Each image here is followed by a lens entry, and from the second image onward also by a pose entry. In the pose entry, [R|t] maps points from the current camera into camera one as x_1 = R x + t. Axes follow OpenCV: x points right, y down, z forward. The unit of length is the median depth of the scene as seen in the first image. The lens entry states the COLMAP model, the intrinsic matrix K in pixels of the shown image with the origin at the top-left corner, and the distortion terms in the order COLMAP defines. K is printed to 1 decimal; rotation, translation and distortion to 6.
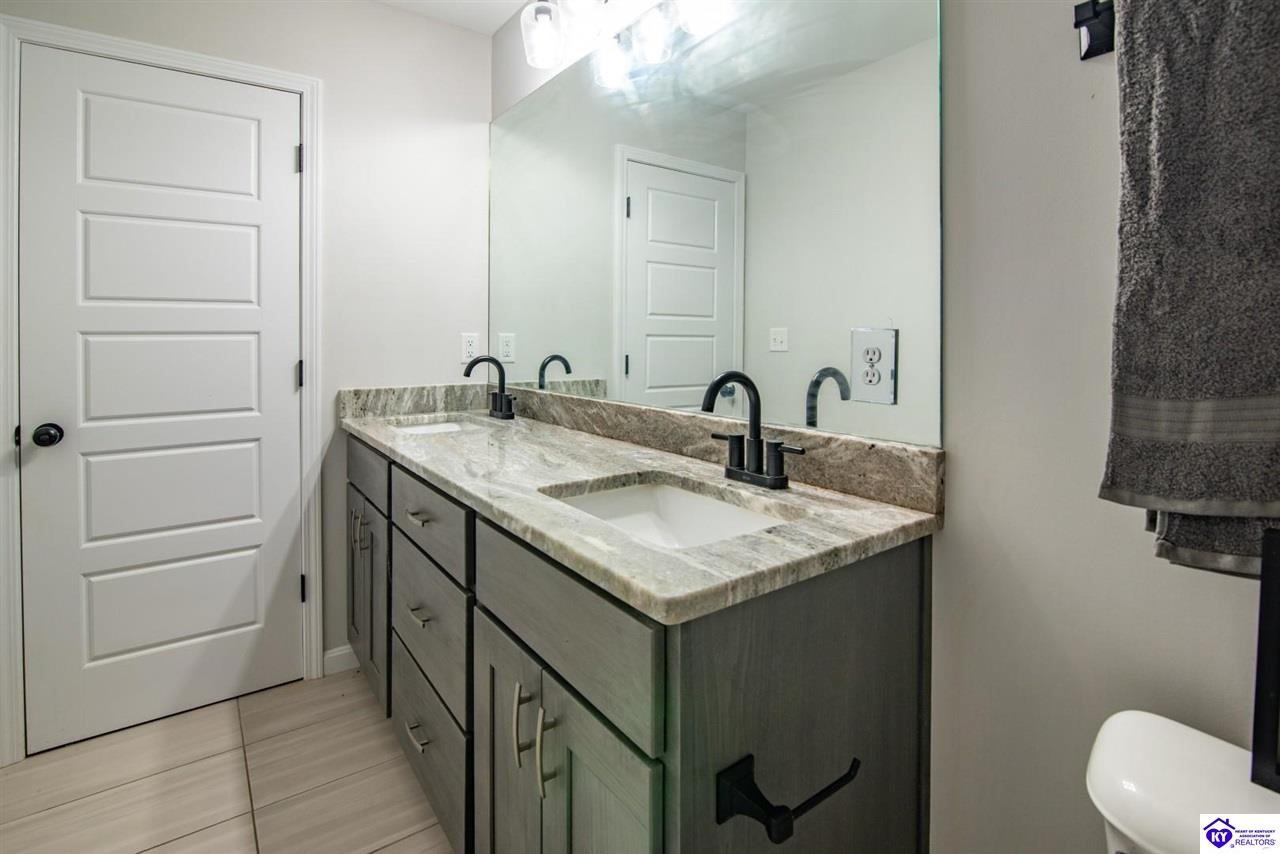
lens RADIAL K [[618.4, 0, 640.0], [0, 618.4, 427.0], [0, 0, 1]] dist [0.000140, 0.000000]
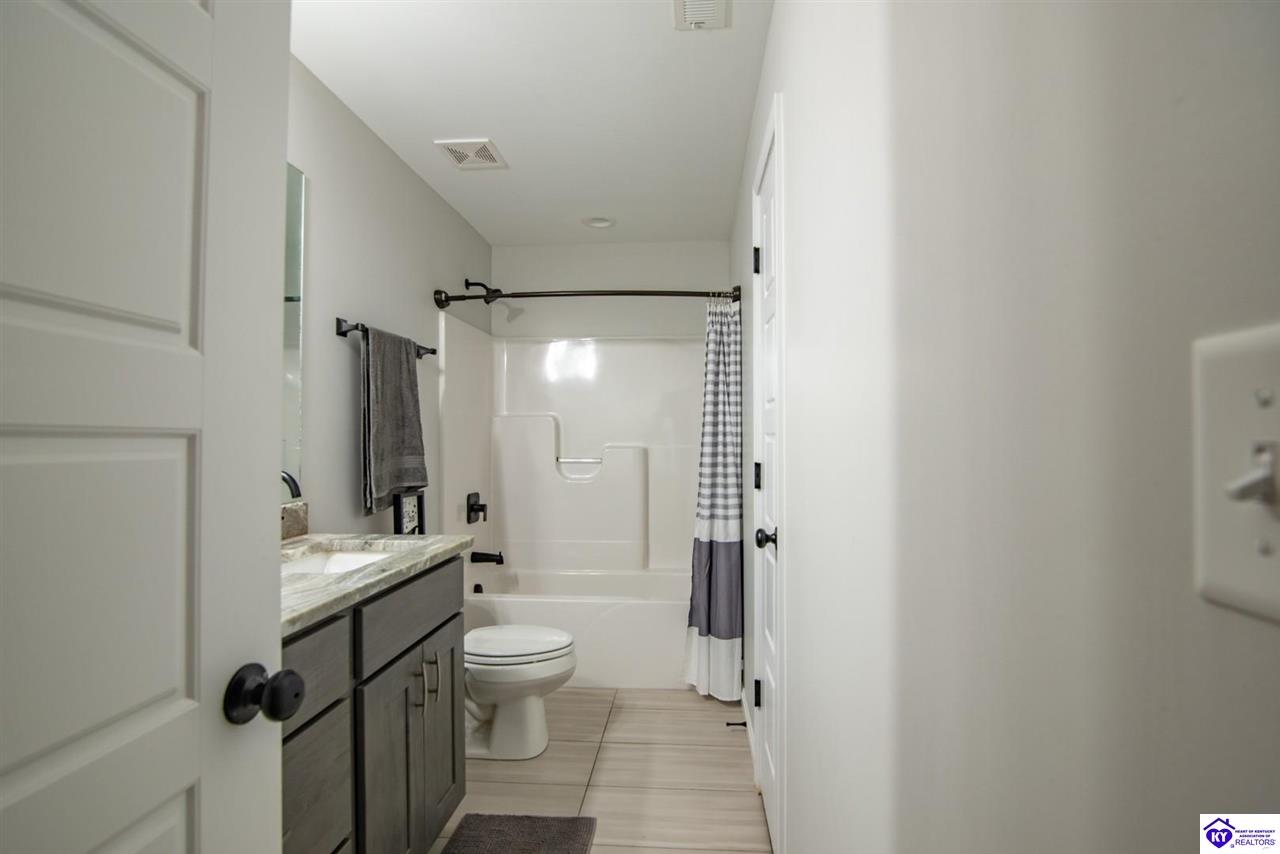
lens RADIAL K [[618.4, 0, 640.0], [0, 618.4, 427.0], [0, 0, 1]] dist [0.000140, 0.000000]
pose [[-0.758183, 0.010274, 0.651961, -1.439251], [0.098569, 0.990191, 0.099024, -0.254636], [-0.644548, 0.139341, -0.751759, 1.516654]]
